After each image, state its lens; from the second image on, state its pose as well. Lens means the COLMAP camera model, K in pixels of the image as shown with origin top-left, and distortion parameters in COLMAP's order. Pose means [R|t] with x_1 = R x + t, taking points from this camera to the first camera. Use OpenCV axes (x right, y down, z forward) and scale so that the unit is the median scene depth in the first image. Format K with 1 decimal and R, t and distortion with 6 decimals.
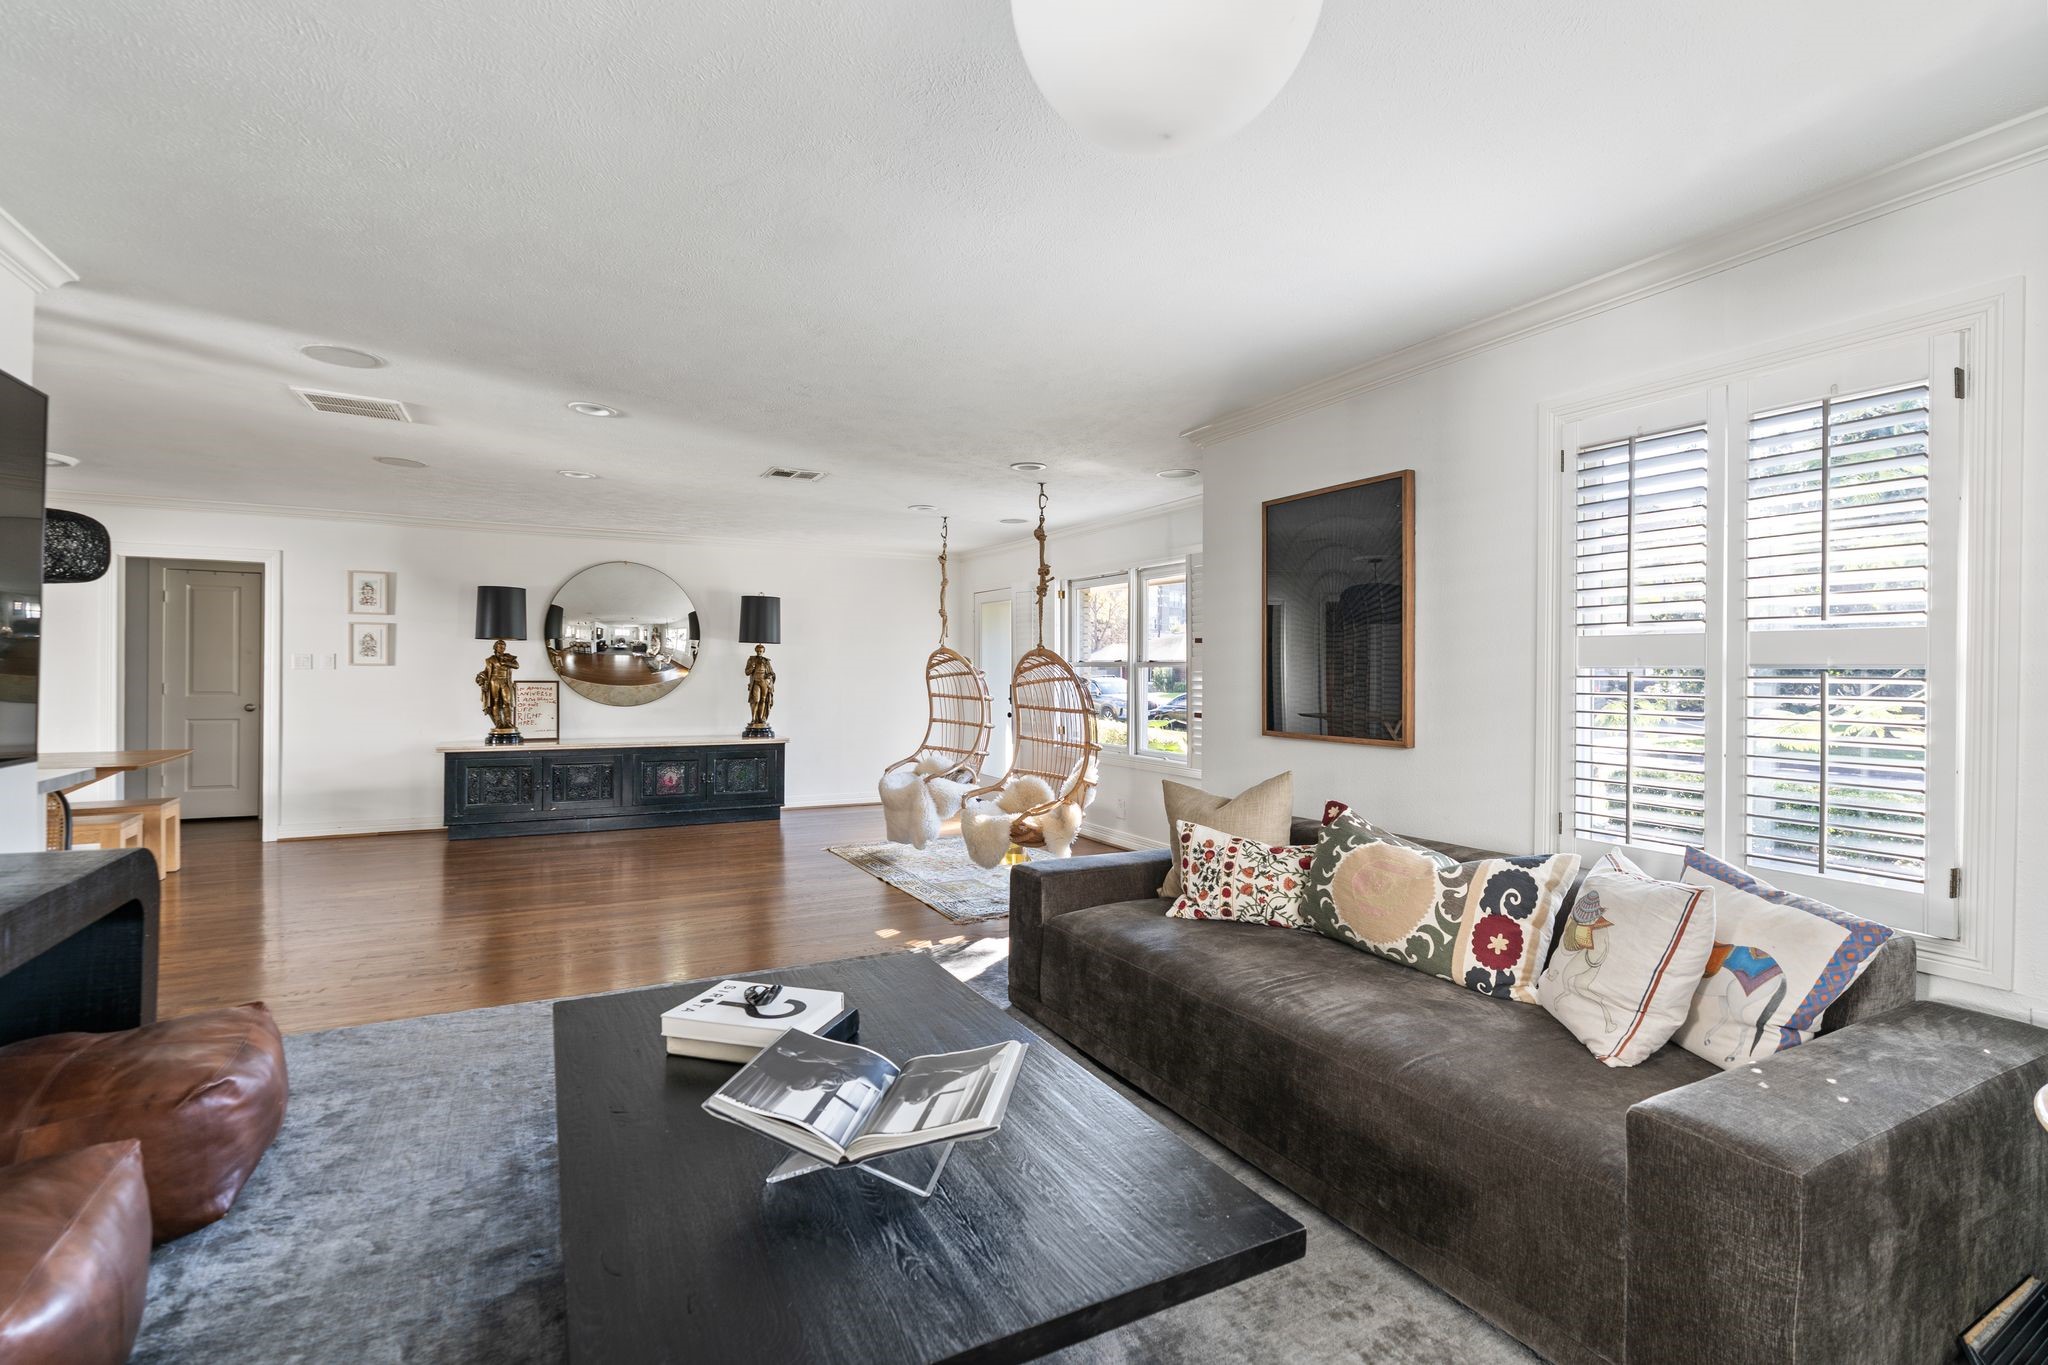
lens RADIAL K [[934.4, 0, 1018.7], [0, 934.4, 670.4], [0, 0, 1]] dist [-0.005122, 0.000445]
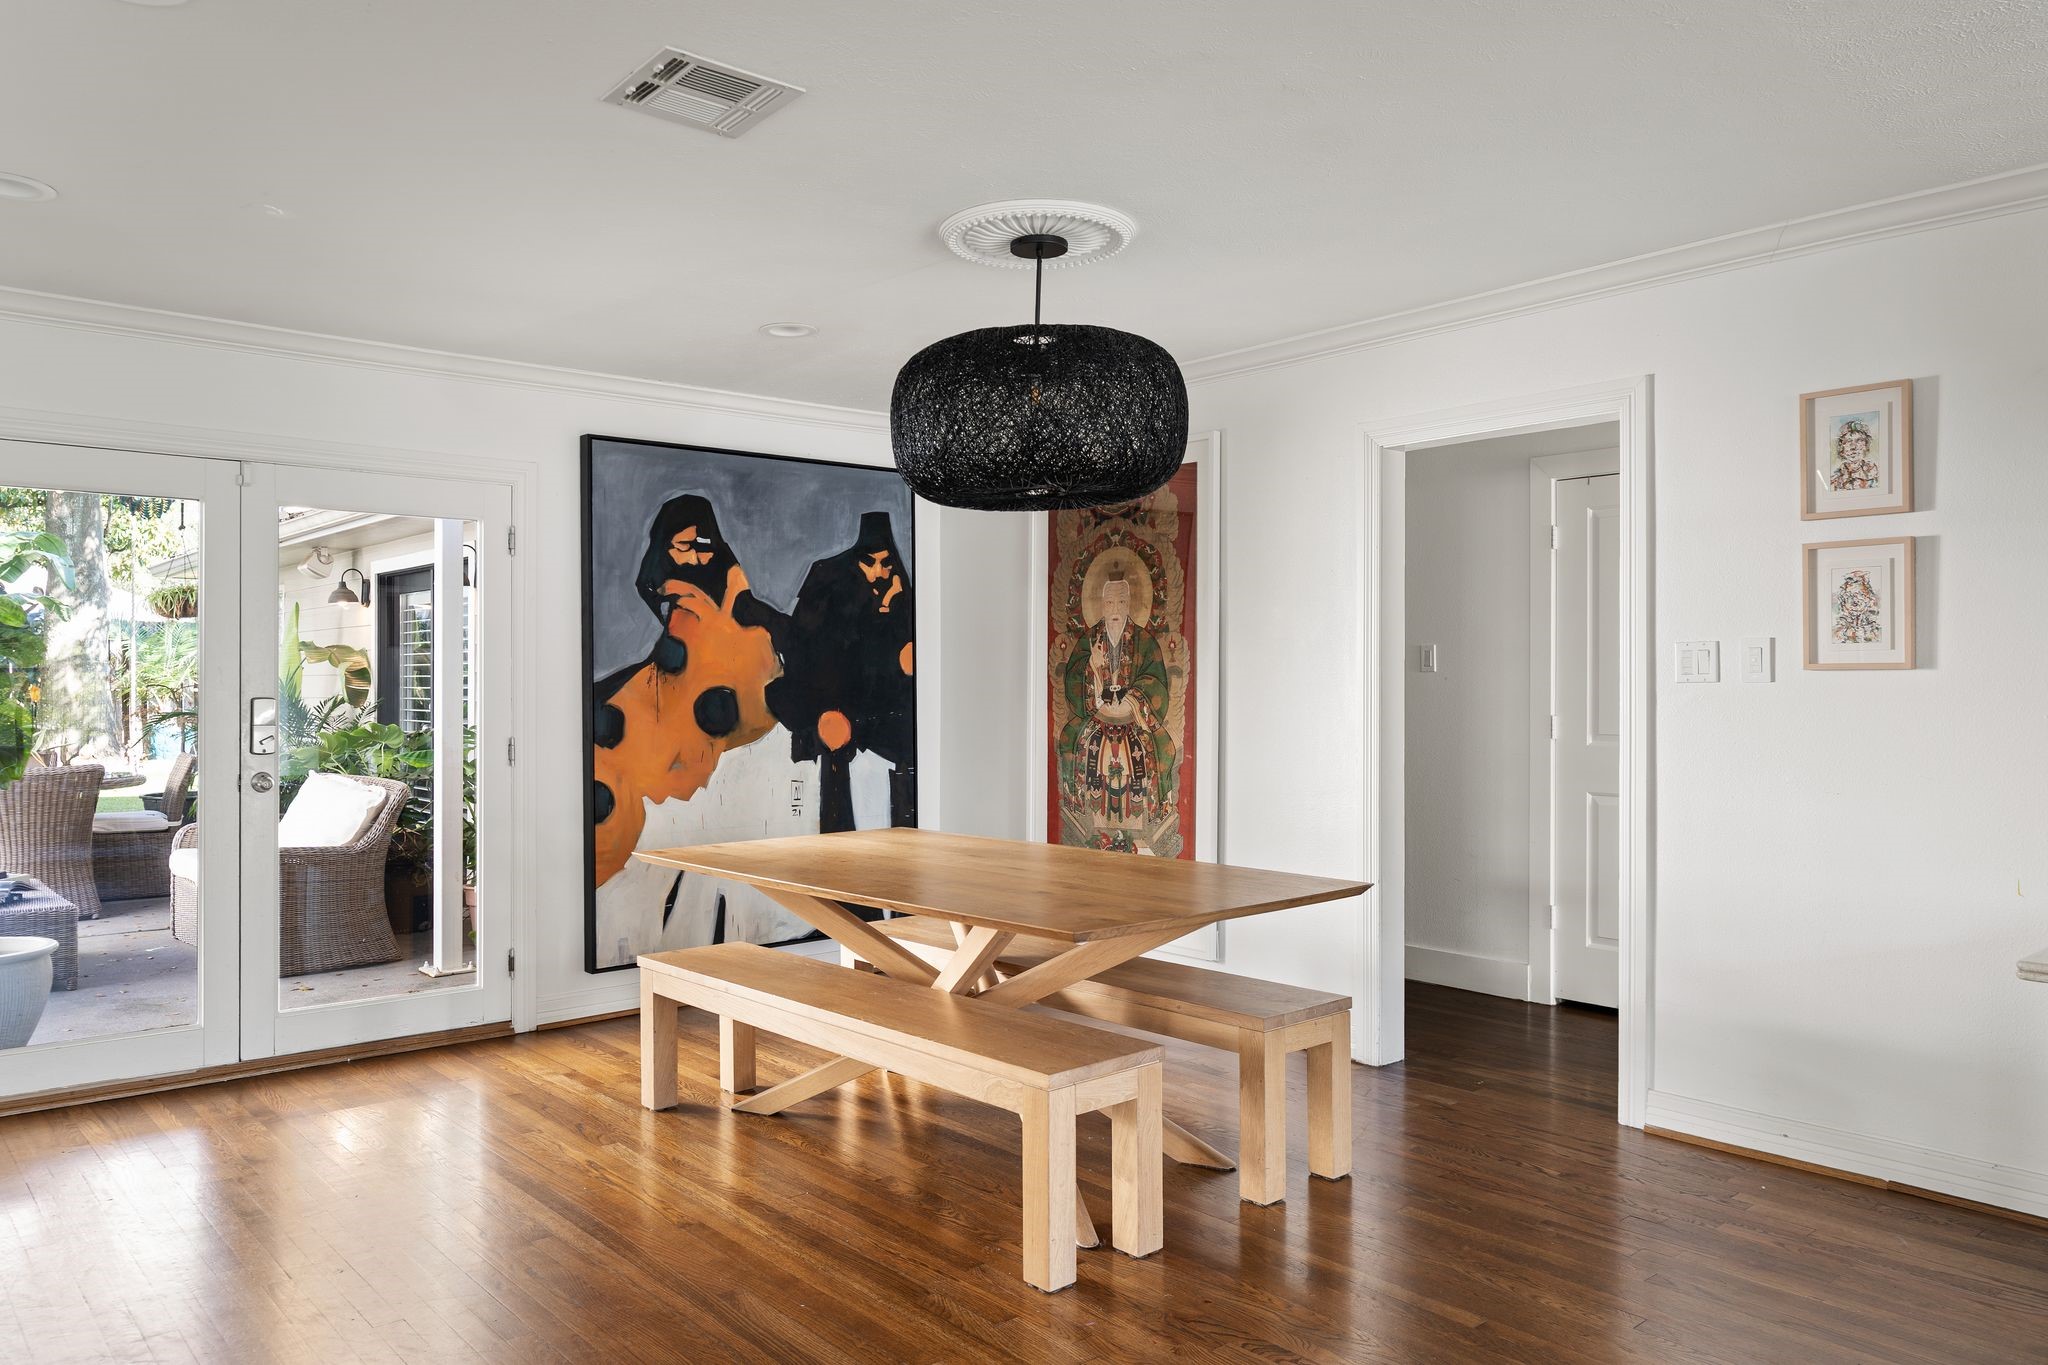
lens RADIAL K [[1435.1, 0, 1023.2], [0, 1435.1, 685.1], [0, 0, 1]] dist [-0.000670, -0.000577]
pose [[0.213943, -0.010332, -0.976791, -0.258266], [0.003161, 0.999946, -0.009885, 0.004457], [0.976841, -0.000973, 0.213965, 0.593099]]
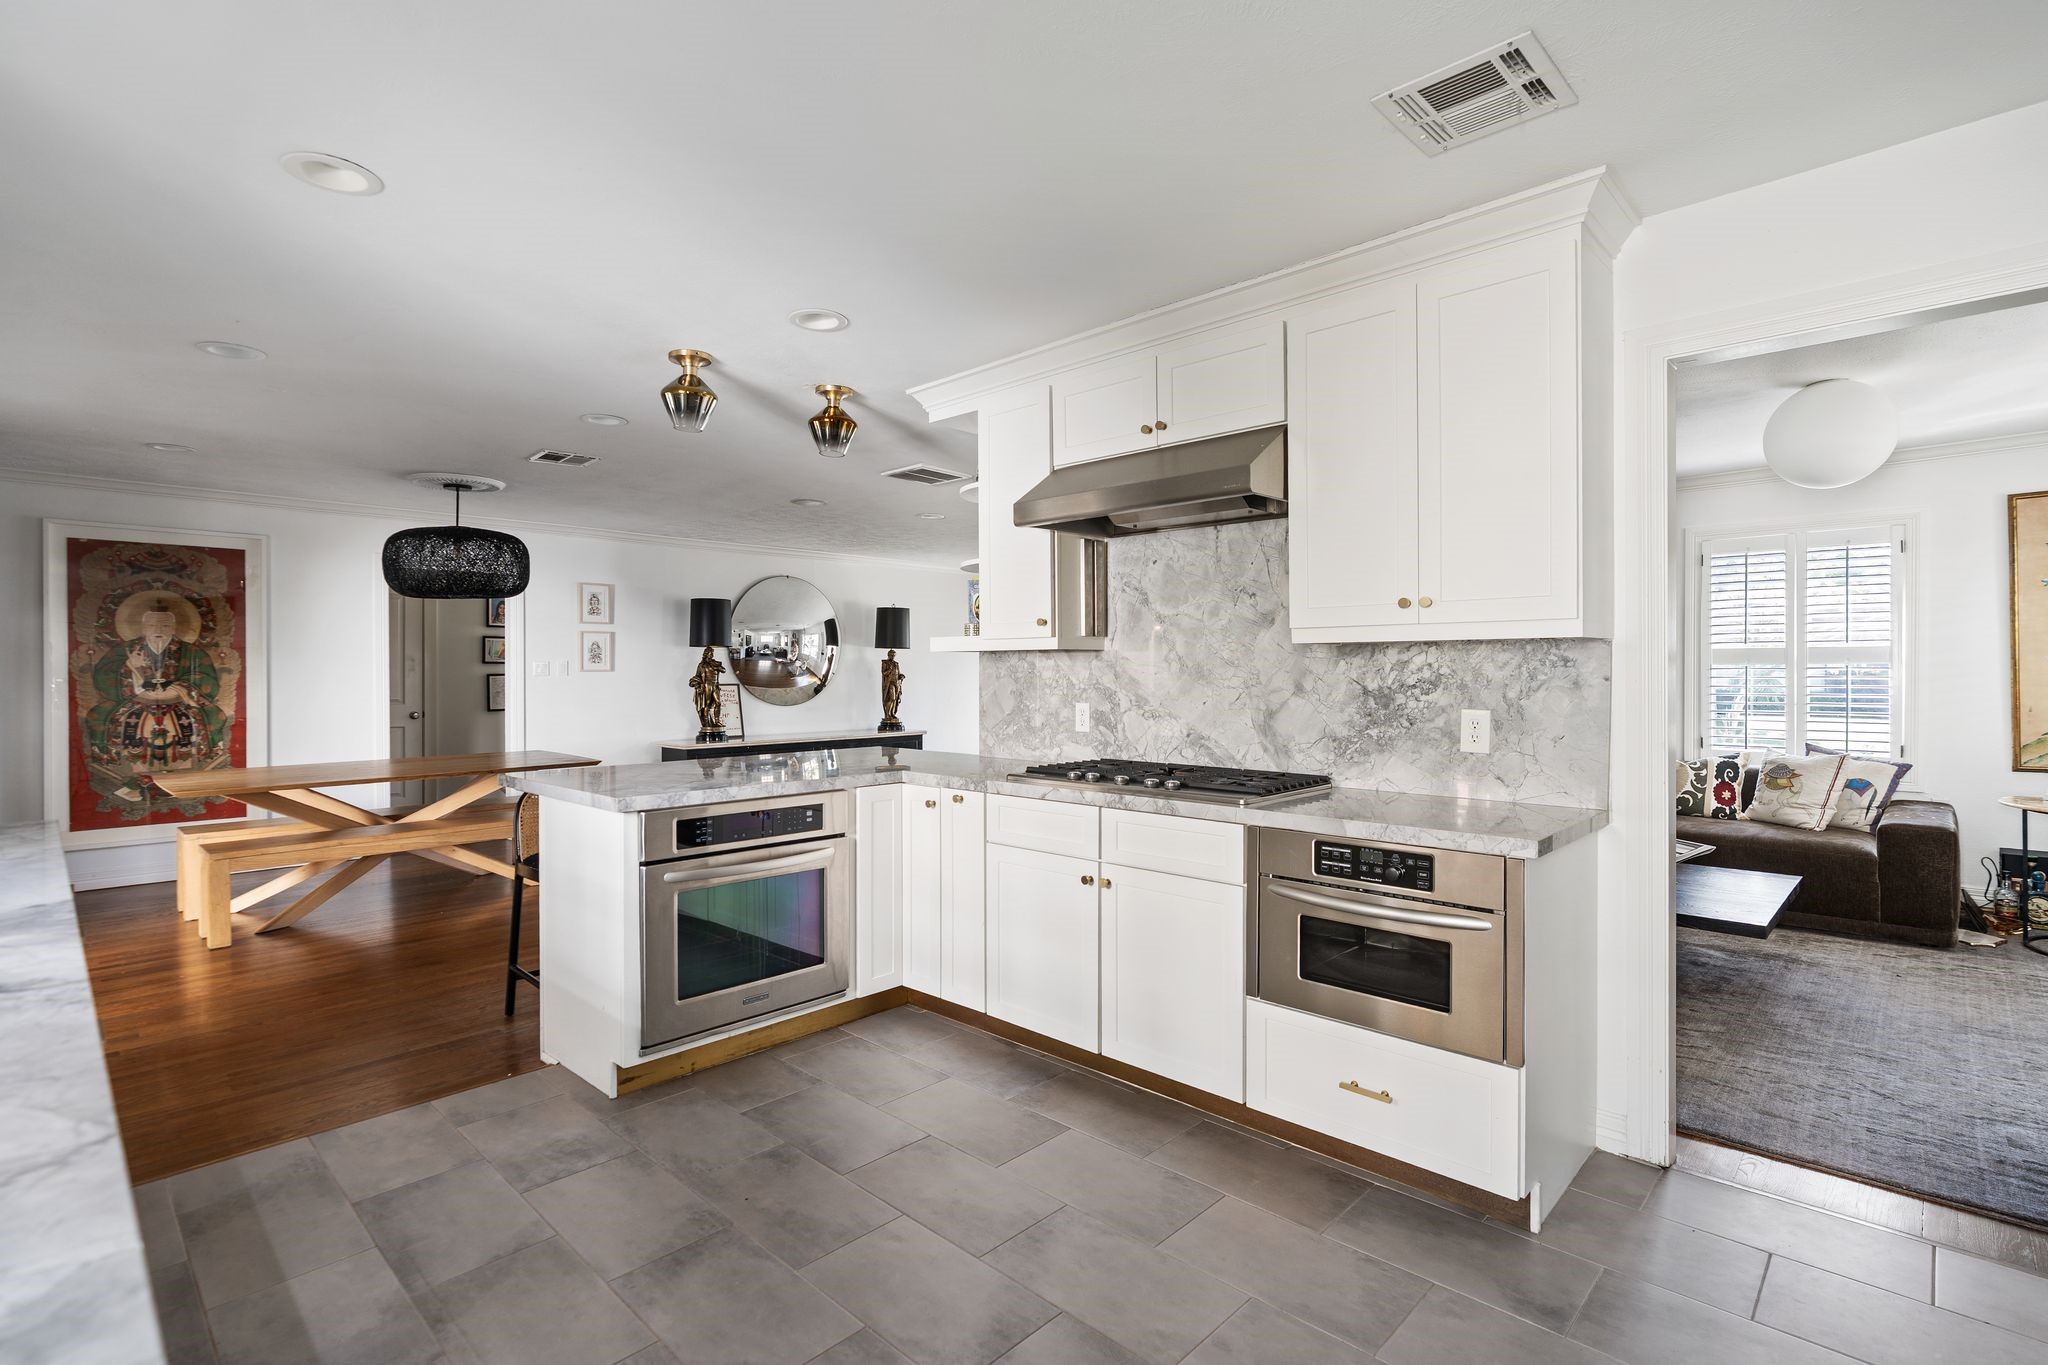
lens RADIAL K [[934.4, 0, 1034.8], [0, 934.4, 680.2], [0, 0, 1]] dist [-0.005122, 0.000445]
pose [[0.948407, -0.014657, 0.316716, -0.553107], [0.010877, 0.999847, 0.013701, -0.004639], [-0.316869, -0.009549, 0.948421, -0.171229]]
